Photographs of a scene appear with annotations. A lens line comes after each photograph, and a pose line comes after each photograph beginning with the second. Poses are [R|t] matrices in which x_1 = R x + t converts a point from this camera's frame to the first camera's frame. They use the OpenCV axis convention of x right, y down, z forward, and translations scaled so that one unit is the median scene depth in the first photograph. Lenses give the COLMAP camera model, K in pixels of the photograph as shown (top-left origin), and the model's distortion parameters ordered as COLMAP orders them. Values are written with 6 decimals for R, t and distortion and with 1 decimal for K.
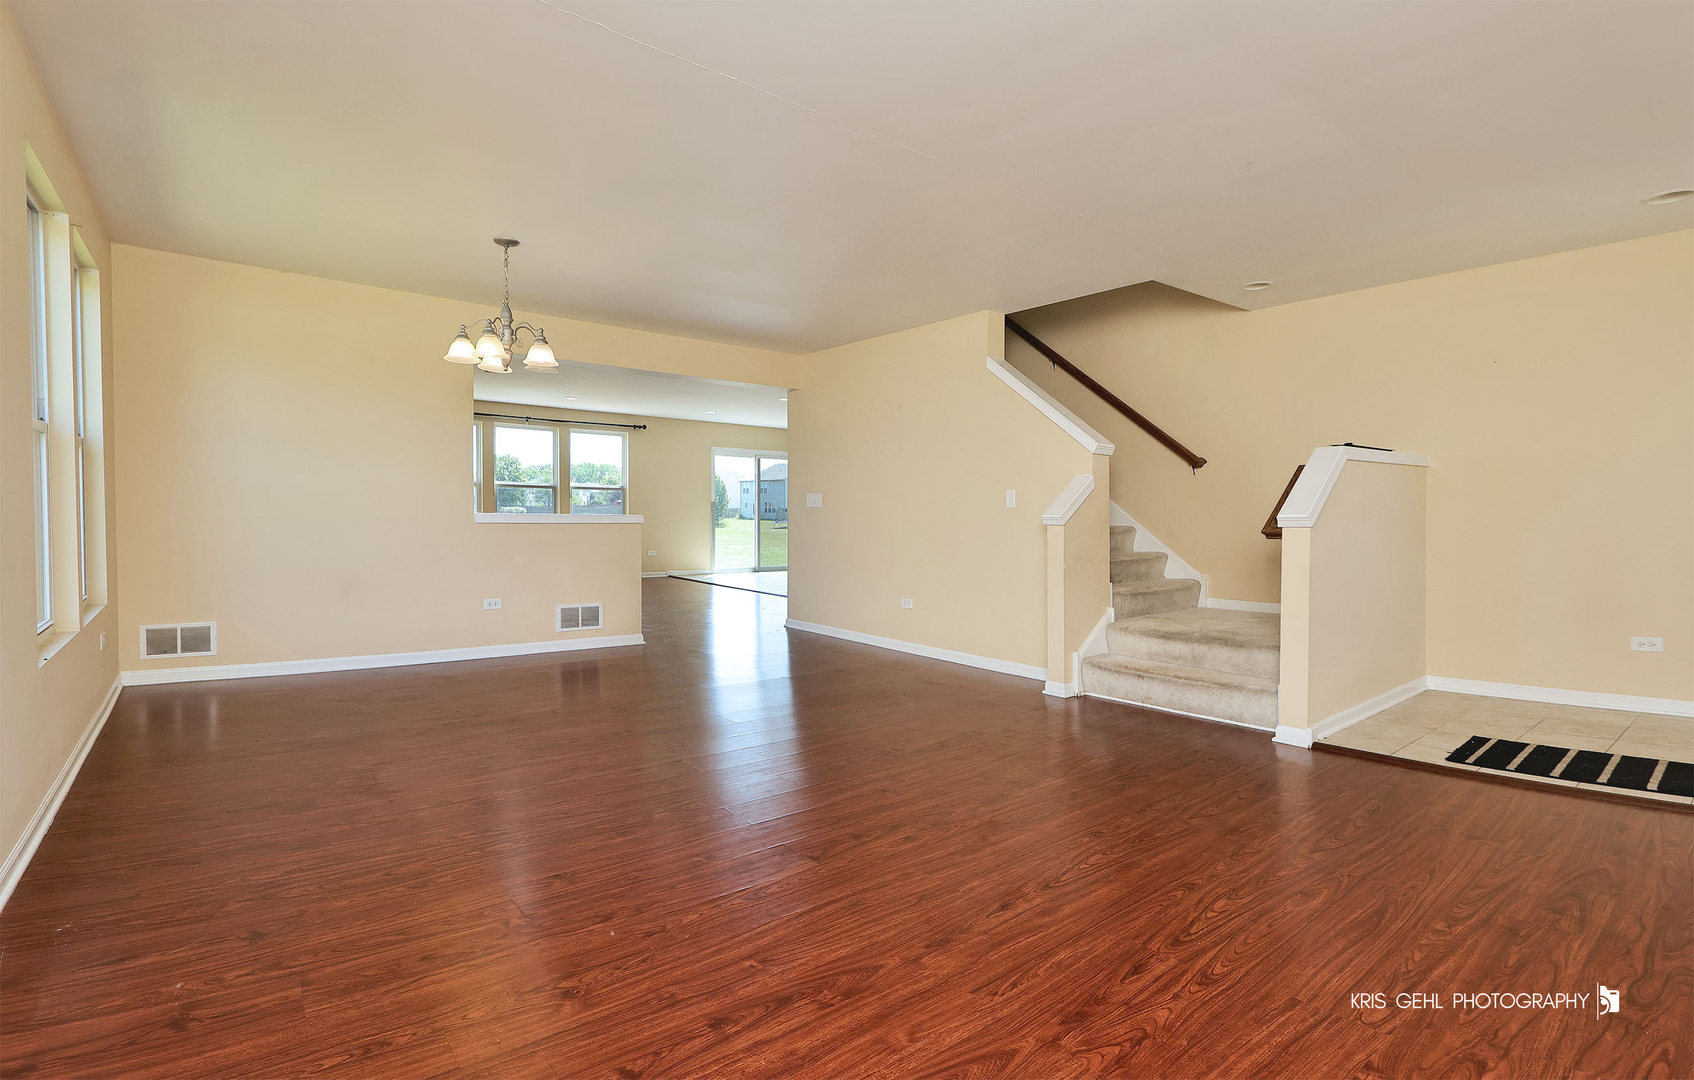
lens RADIAL K [[792.5, 0, 834.2], [0, 792.5, 538.6], [0, 0, 1]] dist [-0.017828, 0.002428]
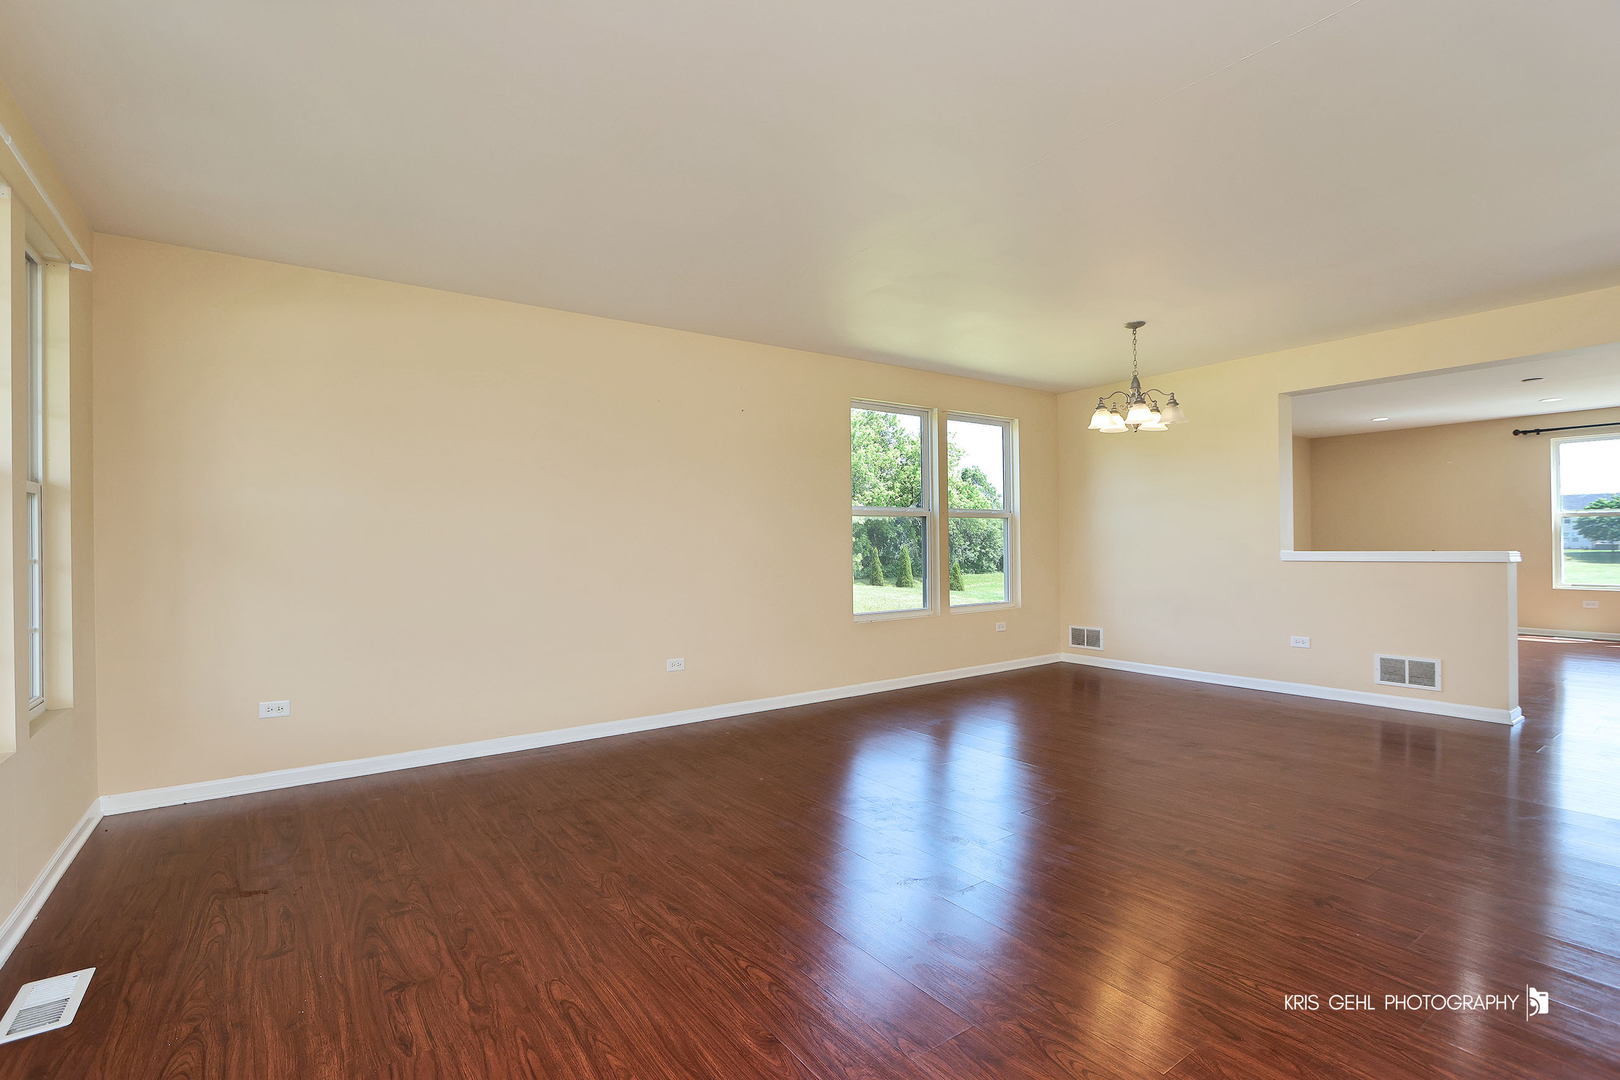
lens RADIAL K [[743.8, 0, 801.7], [0, 743.8, 535.0], [0, 0, 1]] dist [-0.025527, 0.000793]
pose [[-0.050567, -0.033167, -0.998170, 0.266249], [-0.024311, 0.999193, -0.031970, -0.003871], [0.998425, 0.022650, -0.051332, 0.210770]]
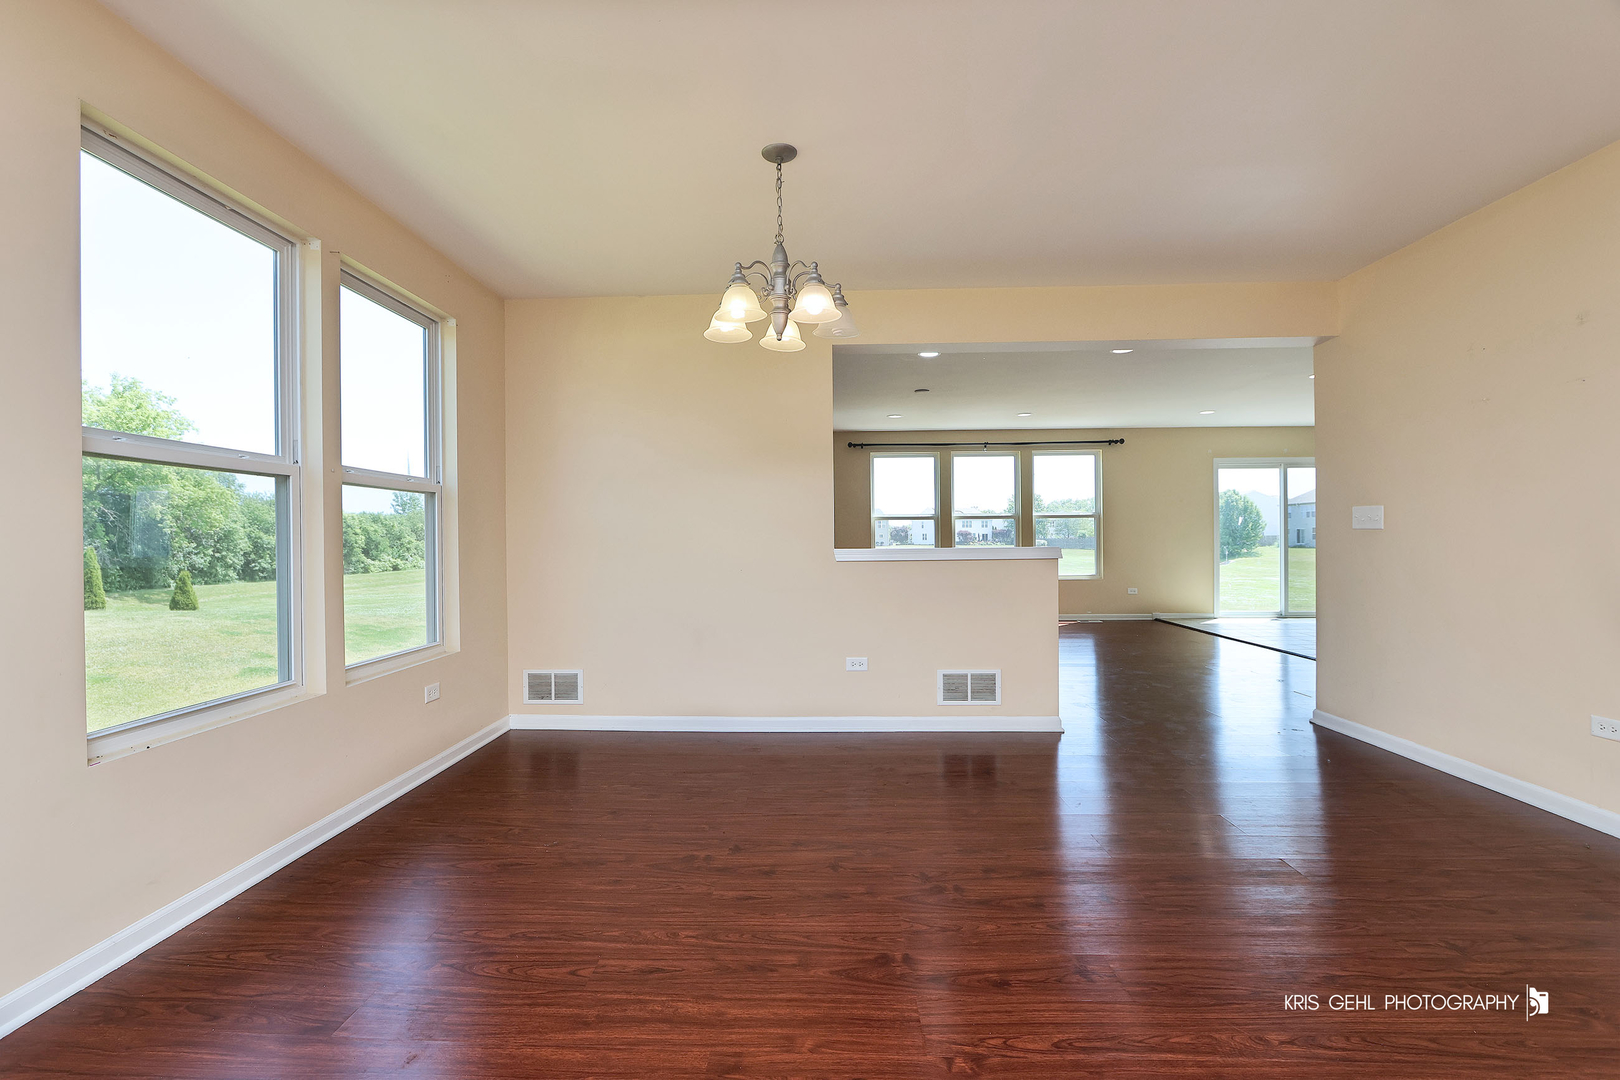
lens RADIAL K [[743.8, 0, 797.0], [0, 743.8, 555.8], [0, 0, 1]] dist [-0.025527, 0.000793]
pose [[0.763913, -0.013151, -0.645185, 0.001439], [0.001640, 0.999829, -0.018439, -0.006273], [0.645317, 0.013027, 0.763804, 0.198045]]
